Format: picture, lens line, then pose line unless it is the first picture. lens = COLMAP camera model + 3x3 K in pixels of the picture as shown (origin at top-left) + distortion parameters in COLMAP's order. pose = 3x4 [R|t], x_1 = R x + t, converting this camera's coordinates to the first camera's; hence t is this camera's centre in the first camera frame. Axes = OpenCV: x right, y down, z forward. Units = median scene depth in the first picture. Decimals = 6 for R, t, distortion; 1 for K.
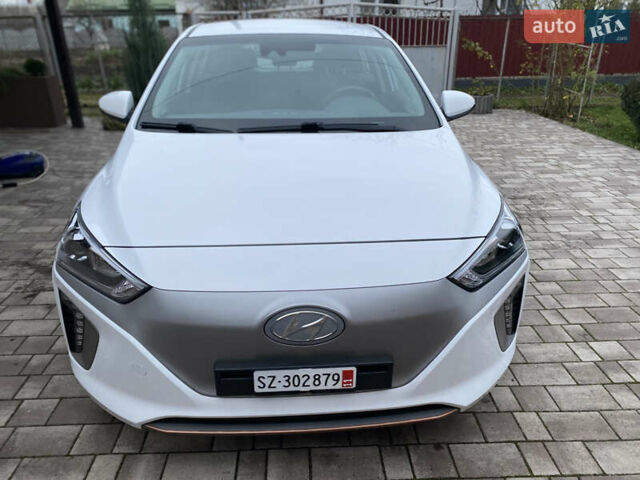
lens RADIAL K [[490.9, 0, 318.3], [0, 490.9, 242.4], [0, 0, 1]] dist [0.007395, -0.001404]
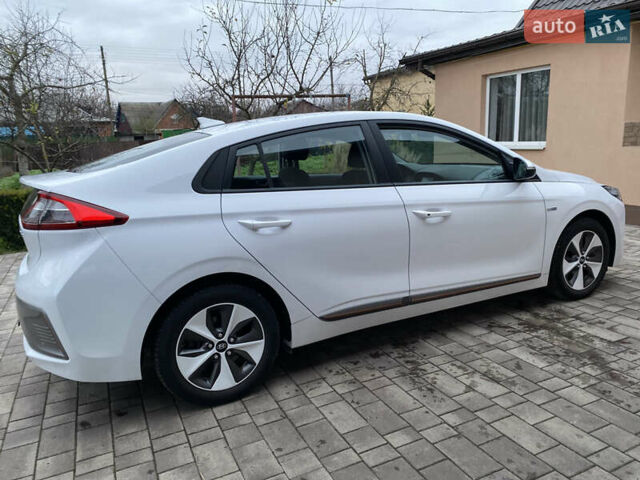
lens RADIAL K [[484.4, 0, 322.5], [0, 484.4, 248.0], [0, 0, 1]] dist [0.011521, -0.001890]
pose [[-0.387155, -0.178417, 0.904587, -1.734673], [0.419629, 0.839503, 0.345177, -0.954841], [-0.820989, 0.513228, -0.250149, 2.362181]]
